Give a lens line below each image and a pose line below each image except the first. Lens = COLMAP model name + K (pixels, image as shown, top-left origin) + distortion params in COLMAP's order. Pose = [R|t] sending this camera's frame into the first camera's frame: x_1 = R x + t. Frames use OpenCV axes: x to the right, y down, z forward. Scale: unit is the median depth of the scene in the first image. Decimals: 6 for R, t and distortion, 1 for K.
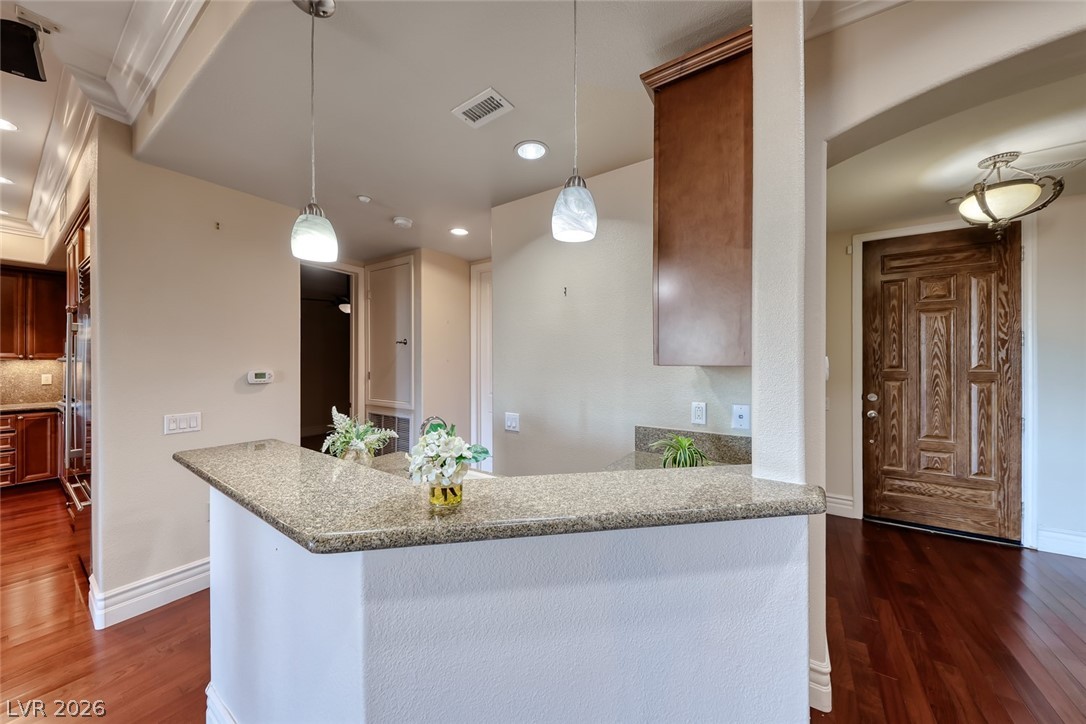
lens RADIAL K [[375.3, 0, 541.6], [0, 375.3, 359.3], [0, 0, 1]] dist [-0.002375, -0.000528]
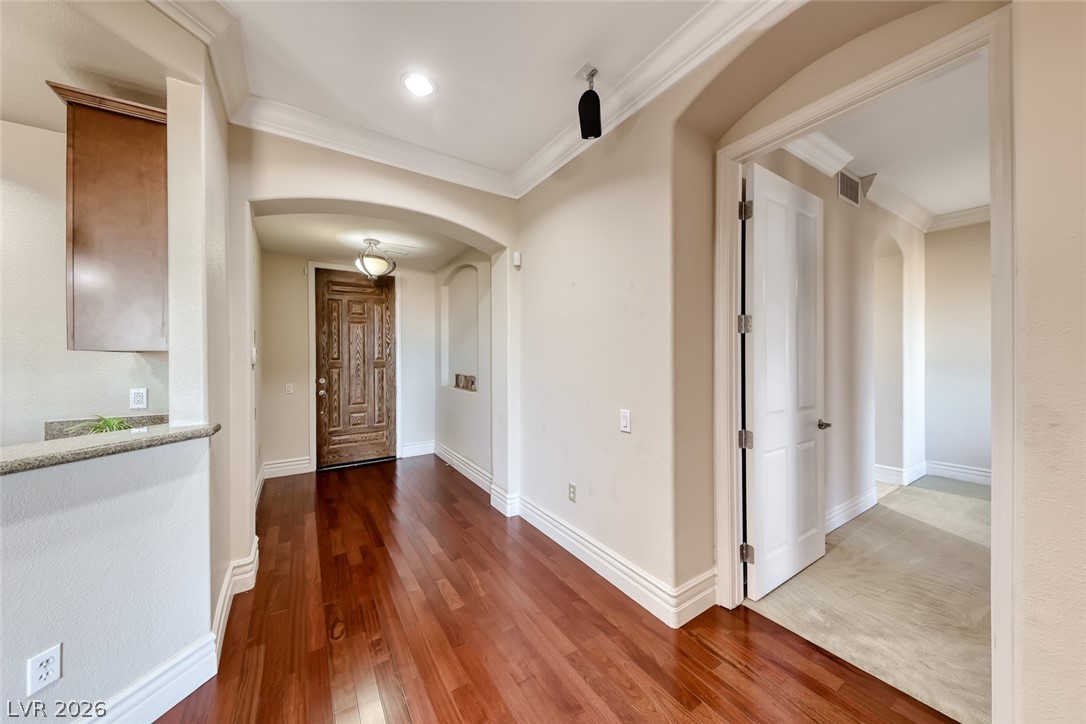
lens RADIAL K [[368.4, 0, 539.7], [0, 368.4, 360.2], [0, 0, 1]] dist [0.000825, -0.003902]
pose [[0.394733, -0.004798, 0.918783, -0.062625], [-0.001471, 0.999982, 0.005853, 0.017231], [-0.918795, -0.003662, 0.394719, -0.321869]]
